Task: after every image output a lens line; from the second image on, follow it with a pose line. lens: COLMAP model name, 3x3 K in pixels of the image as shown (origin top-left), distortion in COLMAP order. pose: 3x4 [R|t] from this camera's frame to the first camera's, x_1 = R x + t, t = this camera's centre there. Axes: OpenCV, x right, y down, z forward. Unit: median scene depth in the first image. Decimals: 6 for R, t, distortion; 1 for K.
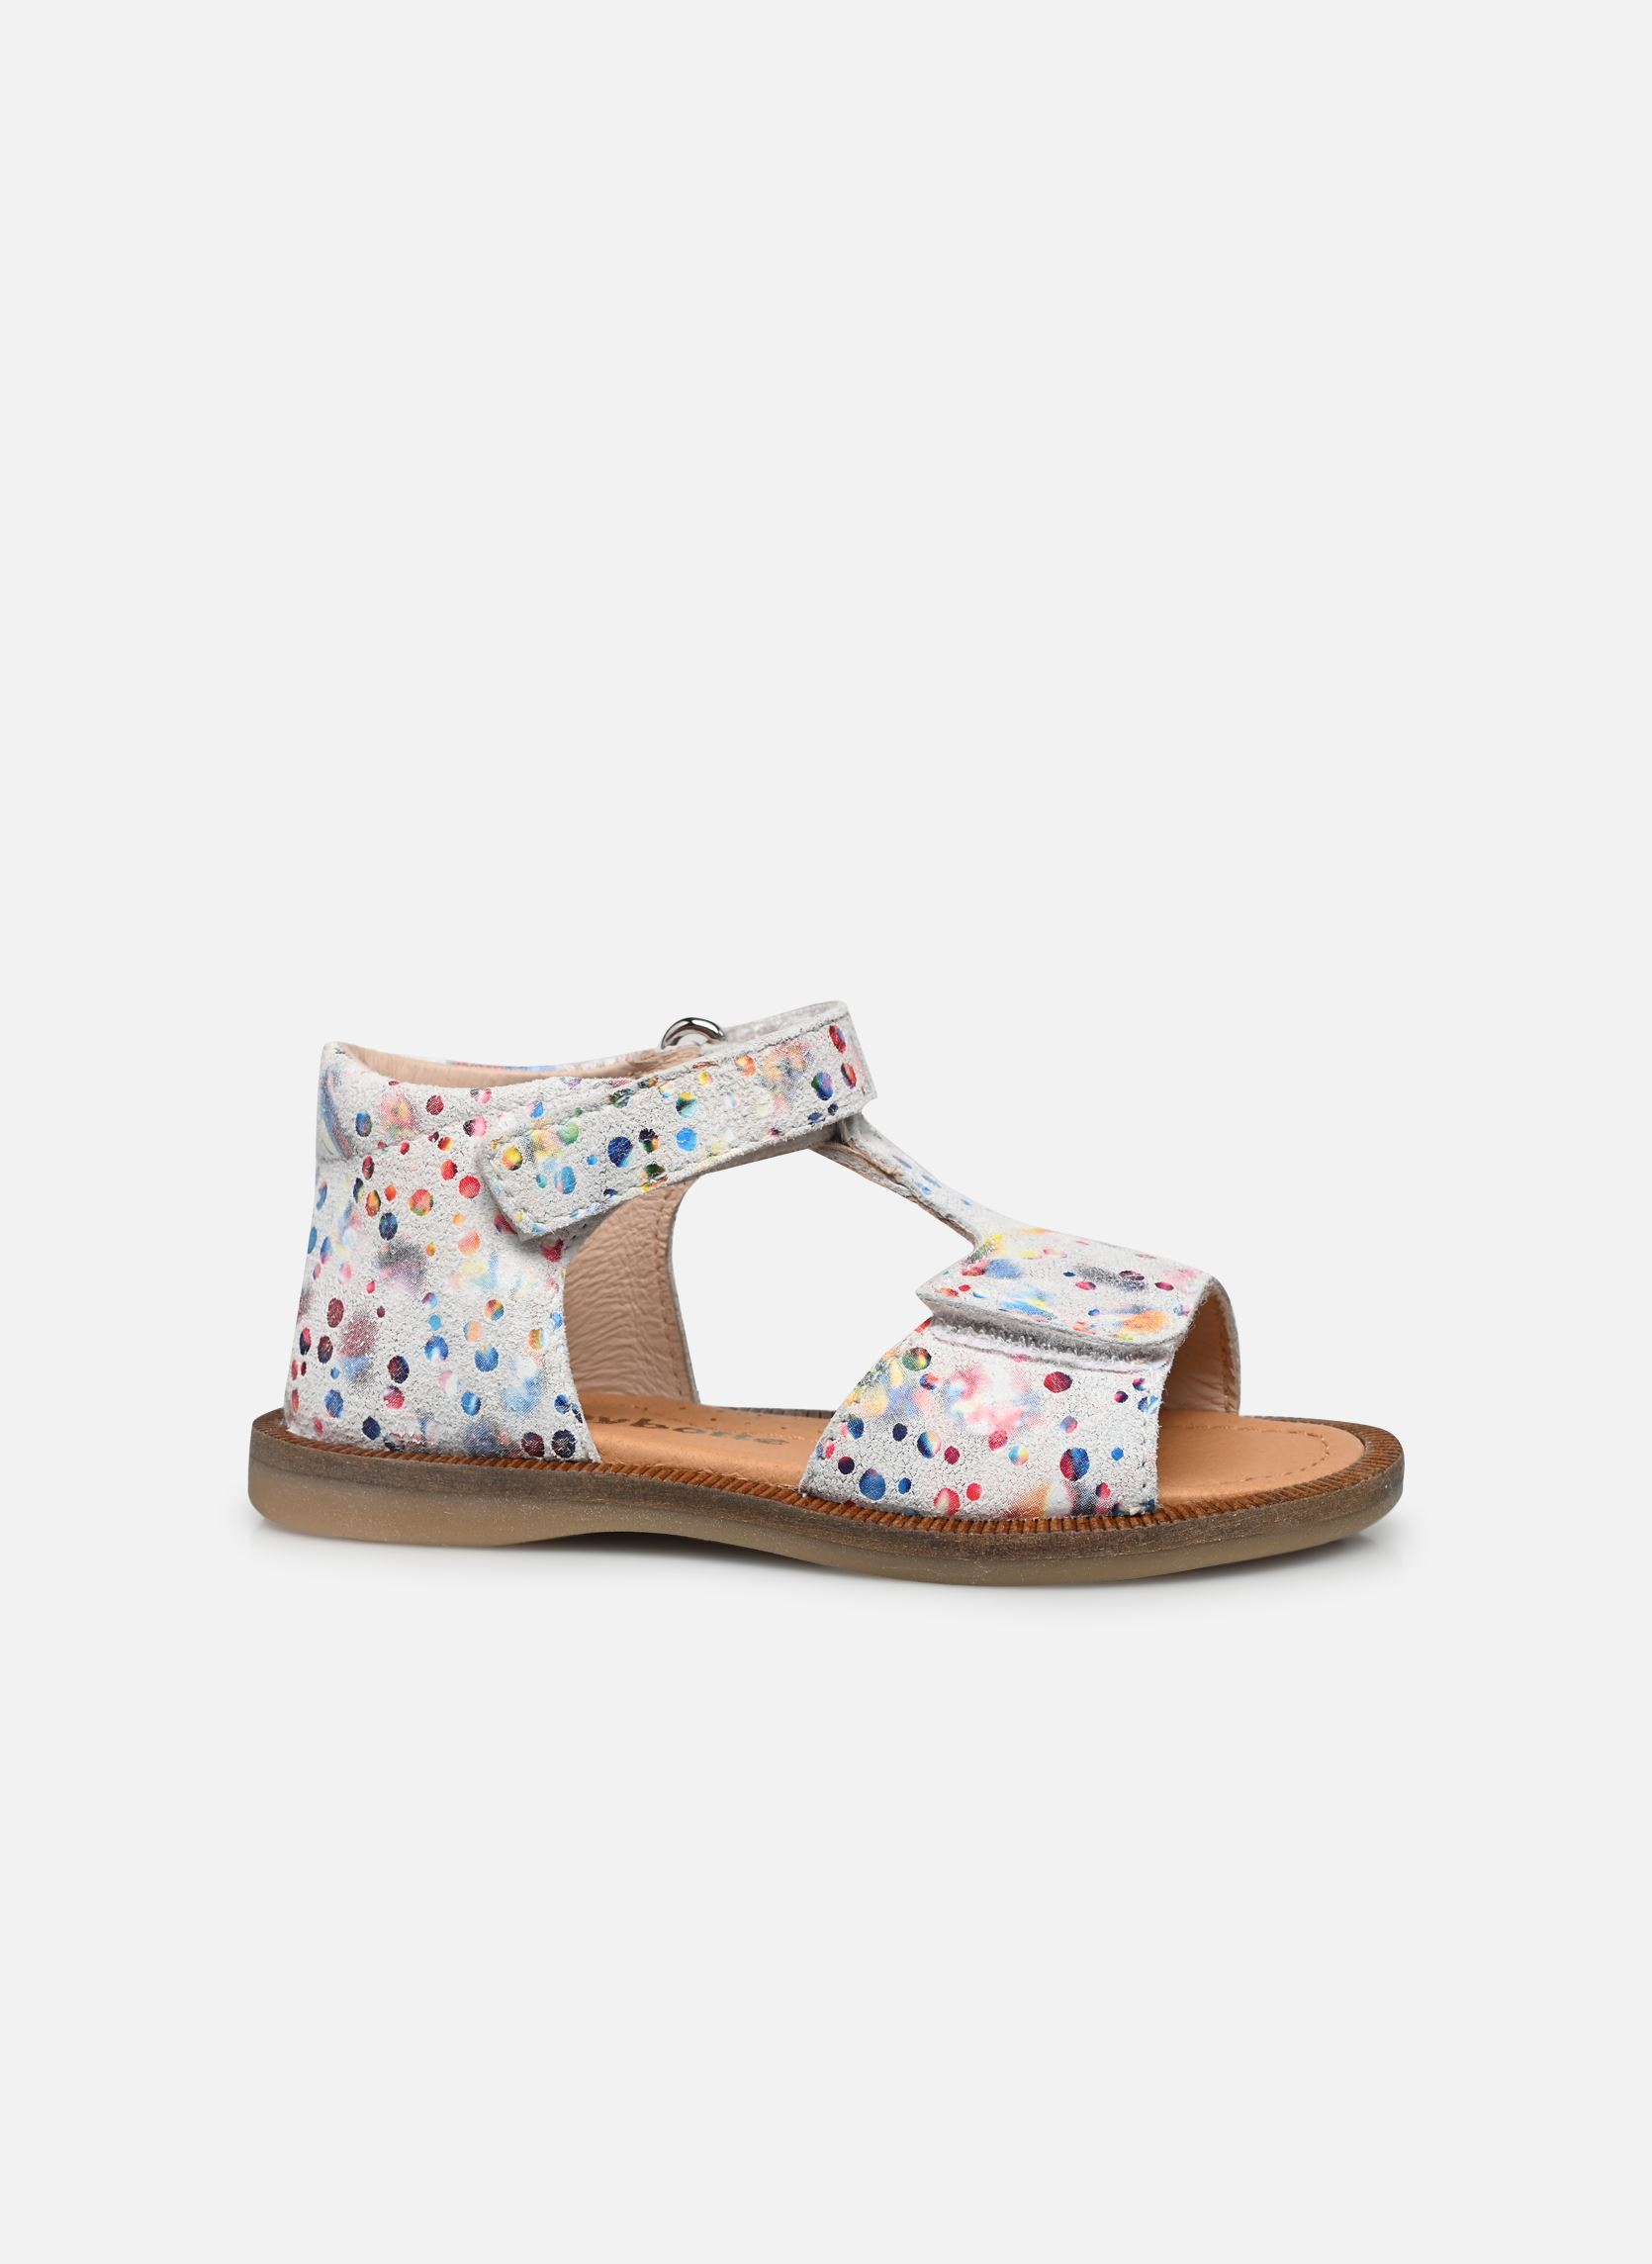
lens RADIAL K [[7925.9, 0, 826.0], [0, 7925.9, 1132.0], [0, 0, 1]] dist [-0.151319, -0.273029]
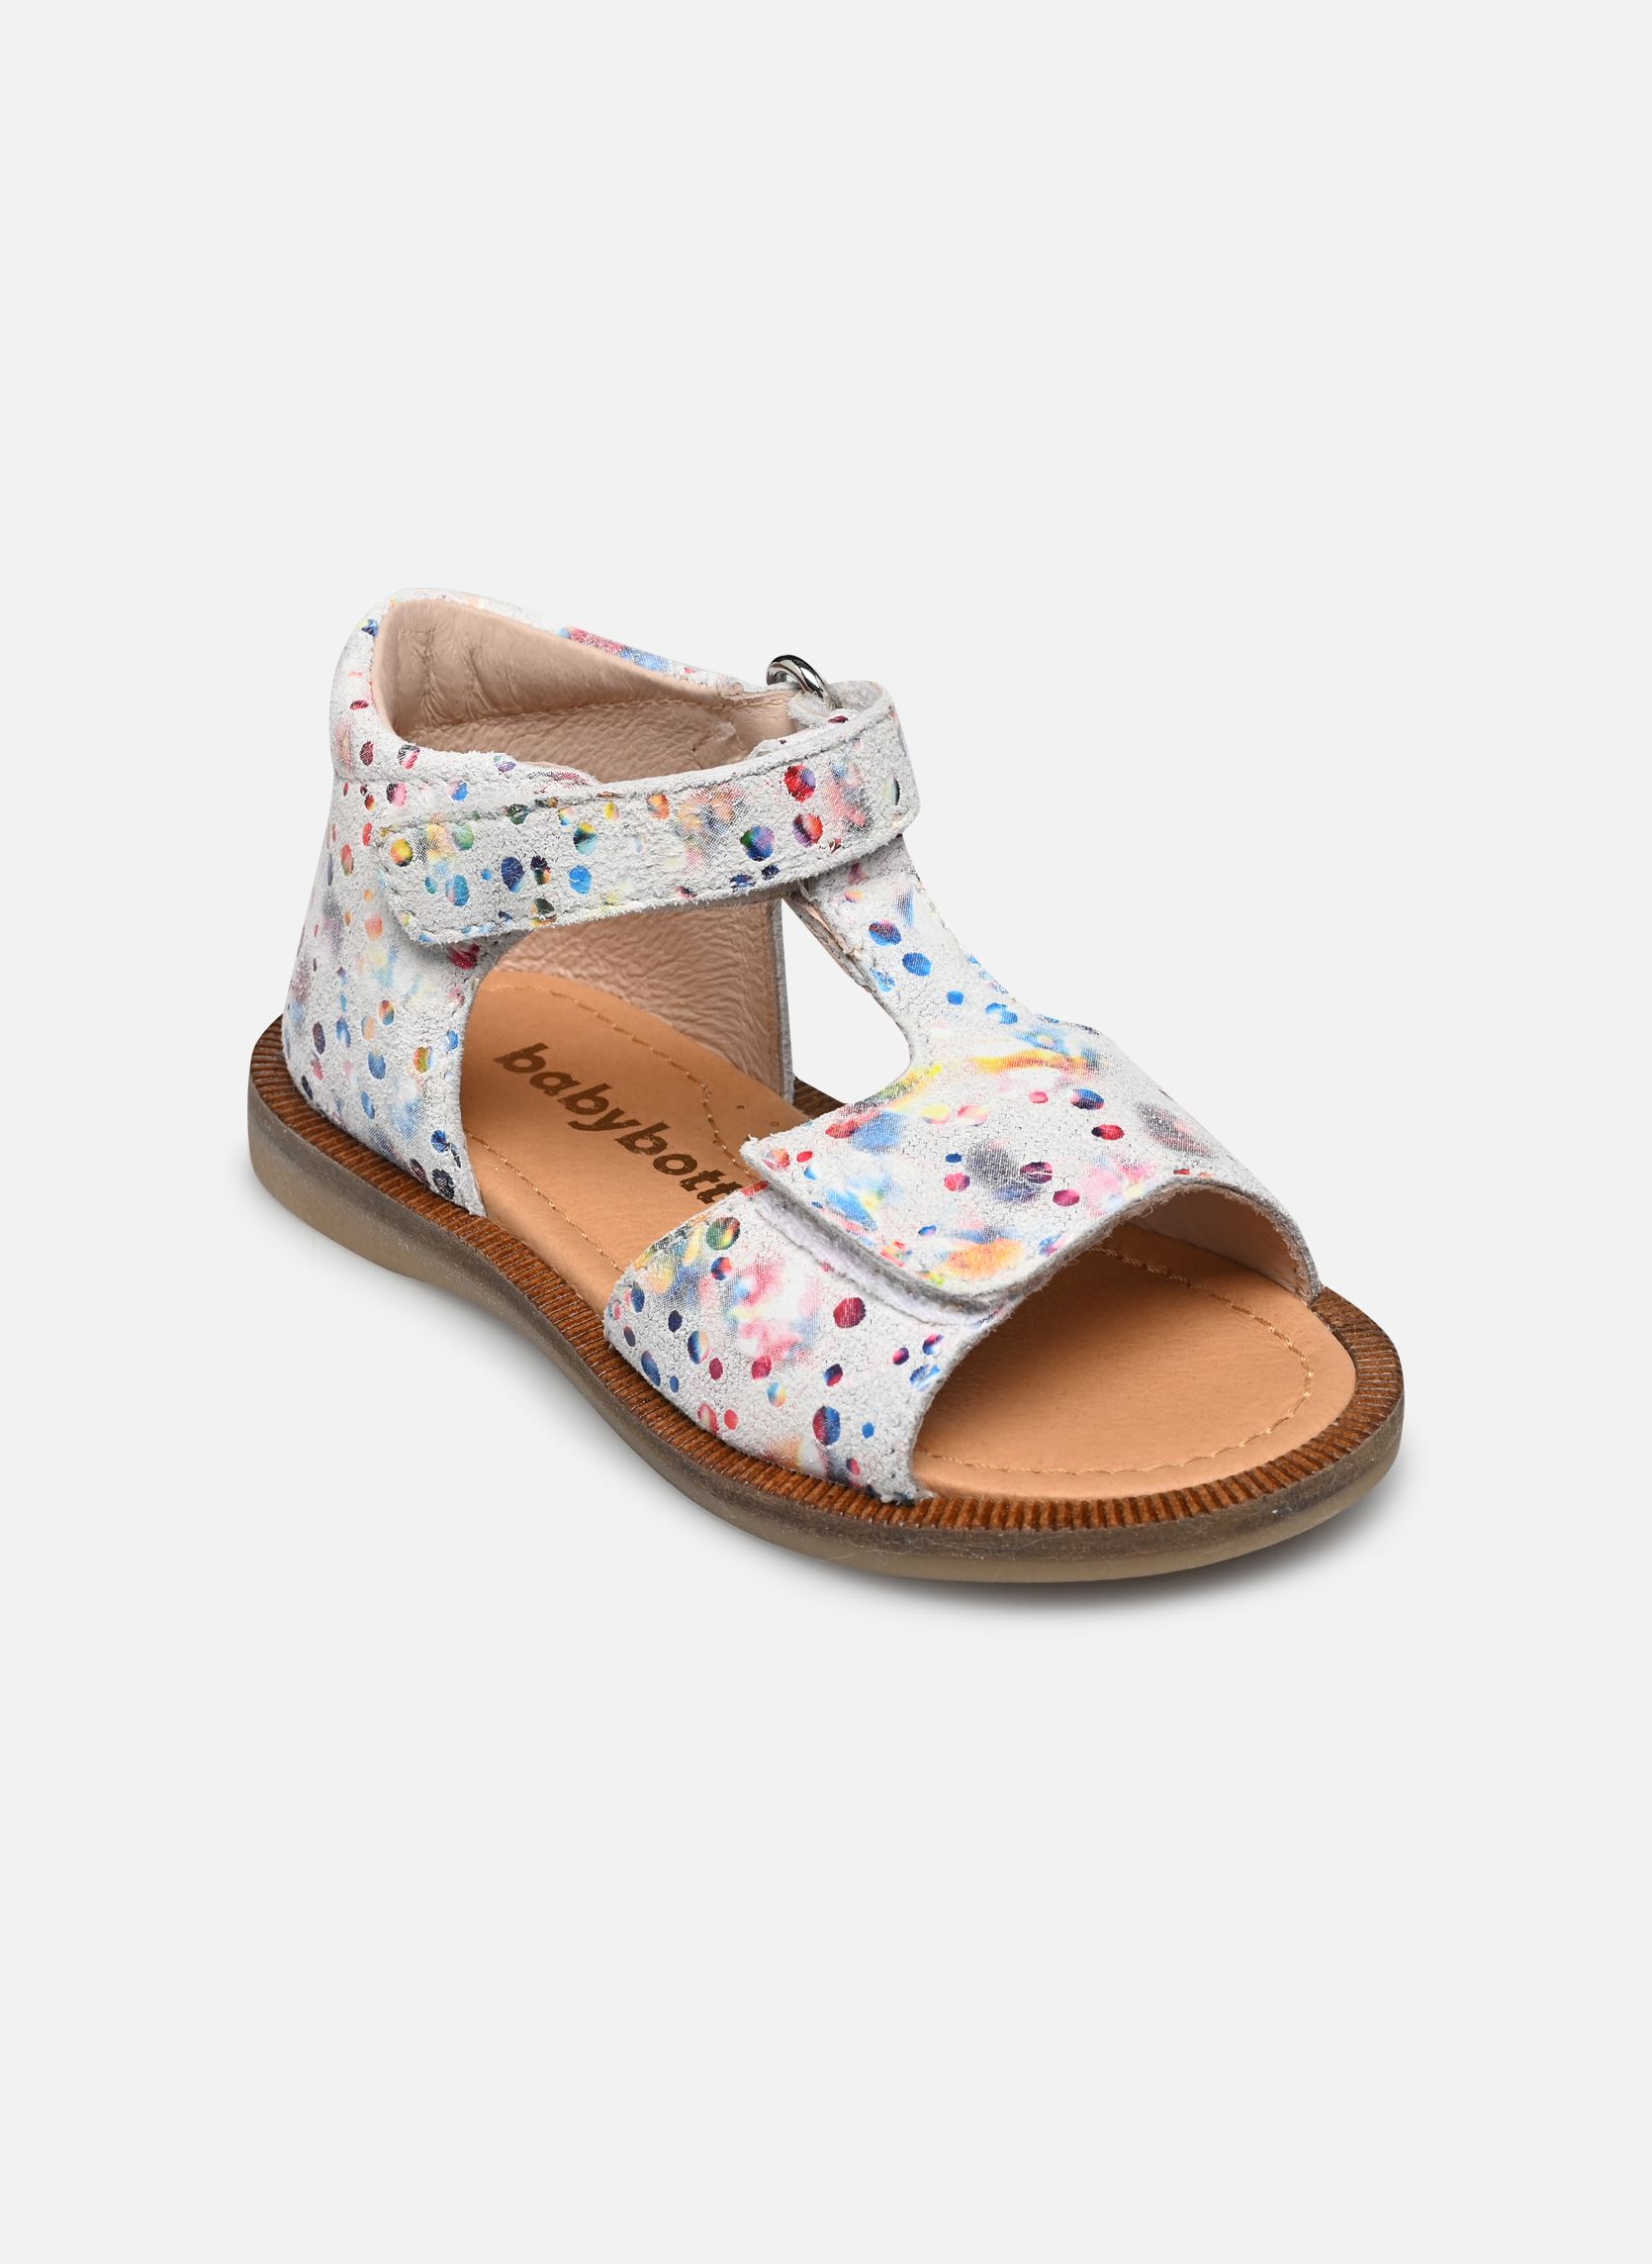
lens RADIAL K [[7925.9, 0, 826.0], [0, 7925.9, 1132.0], [0, 0, 1]] dist [-0.151319, -0.273029]
pose [[0.858538, 0.245627, -0.450088, 0.377242], [-0.096205, 0.939370, 0.329132, -0.245312], [0.503643, -0.239272, 0.830116, 0.329259]]
